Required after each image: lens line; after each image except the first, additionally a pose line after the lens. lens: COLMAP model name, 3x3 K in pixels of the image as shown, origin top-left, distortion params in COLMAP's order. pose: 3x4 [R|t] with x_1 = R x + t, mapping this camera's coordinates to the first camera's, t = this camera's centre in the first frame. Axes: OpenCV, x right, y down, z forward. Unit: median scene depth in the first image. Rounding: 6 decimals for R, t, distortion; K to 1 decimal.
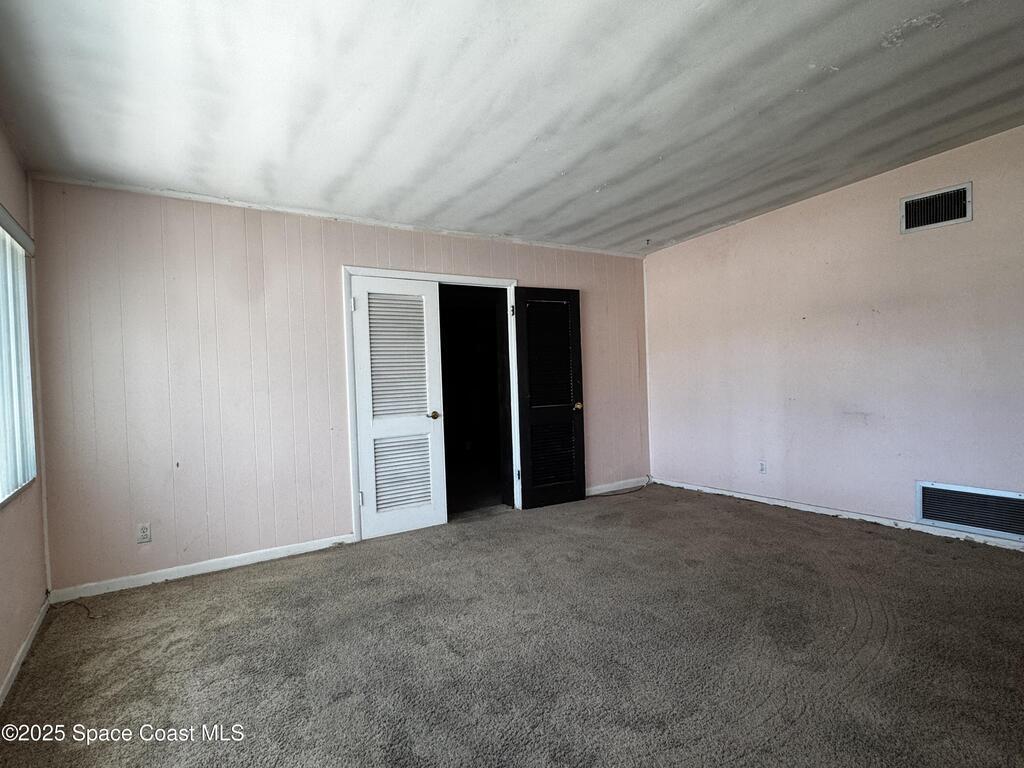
lens RADIAL K [[538.5, 0, 509.1], [0, 538.5, 383.8], [0, 0, 1]] dist [-0.003672, 0.000275]
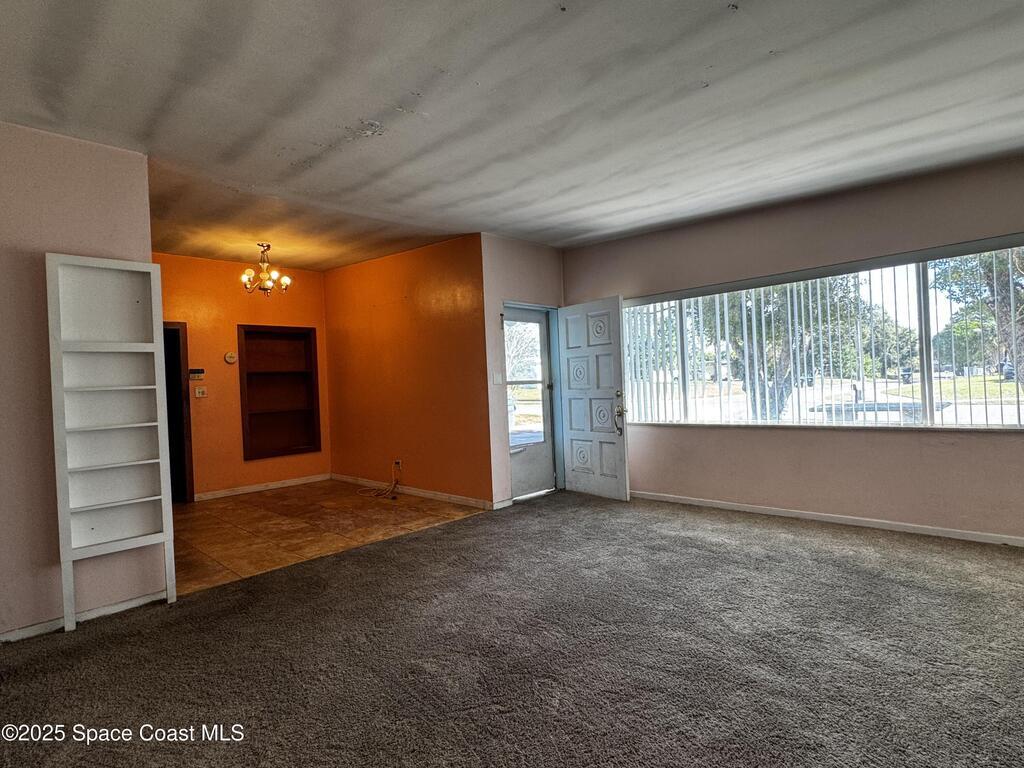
lens RADIAL K [[538.5, 0, 509.1], [0, 538.5, 383.8], [0, 0, 1]] dist [-0.003672, 0.000275]
pose [[-0.977037, 0.053016, -0.206367, 0.720931], [0.052685, 0.998586, 0.007103, -0.001780], [0.206452, -0.003932, -0.978449, 2.282189]]
